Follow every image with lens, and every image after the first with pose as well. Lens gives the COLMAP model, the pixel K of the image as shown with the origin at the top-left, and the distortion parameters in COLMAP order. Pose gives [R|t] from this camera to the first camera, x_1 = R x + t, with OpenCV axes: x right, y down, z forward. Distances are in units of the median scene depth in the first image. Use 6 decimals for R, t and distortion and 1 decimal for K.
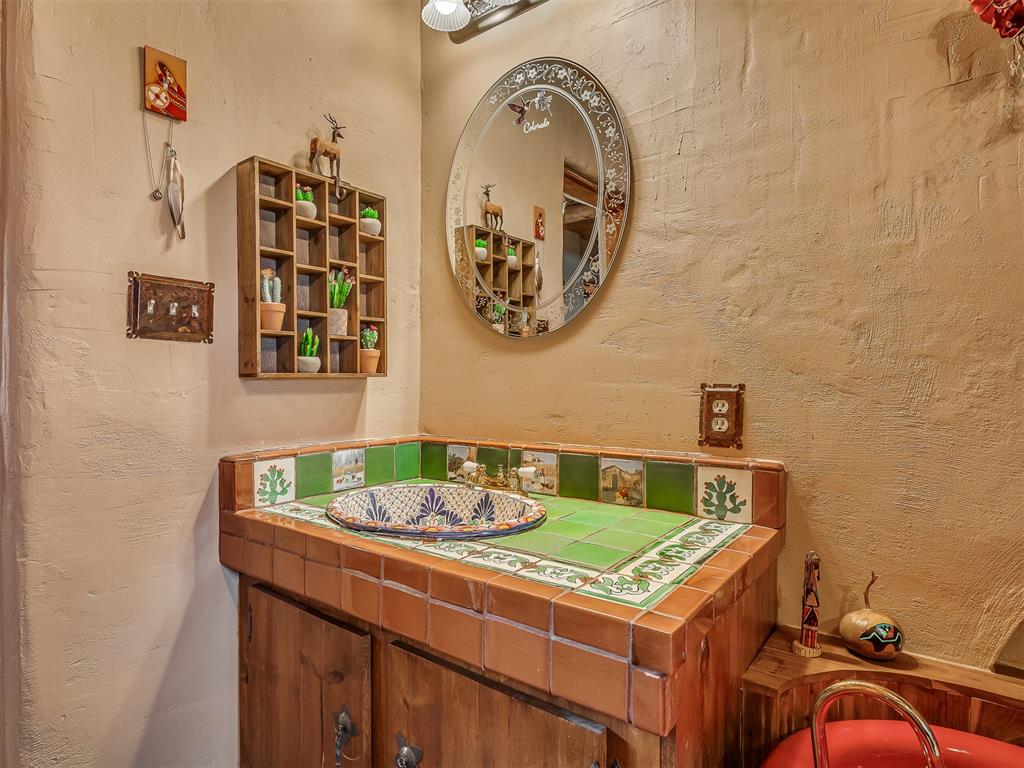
lens RADIAL K [[591.1, 0, 487.1], [0, 591.1, 383.3], [0, 0, 1]] dist [-0.004675, -0.004399]
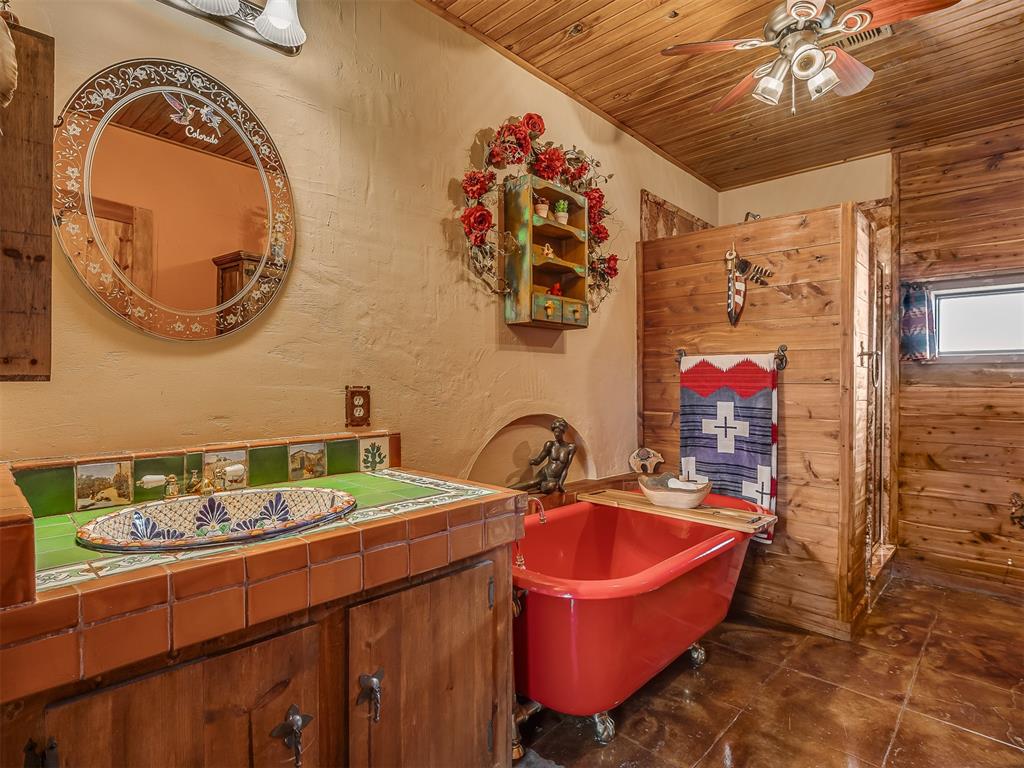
lens RADIAL K [[528.6, 0, 512.0], [0, 528.6, 384.0], [0, 0, 1]] dist [-0.006019, -0.002625]
pose [[0.084198, -0.003915, 0.996441, -0.977716], [0.006160, 0.999975, 0.003408, -0.006570], [-0.996430, 0.005851, 0.084220, 0.484963]]
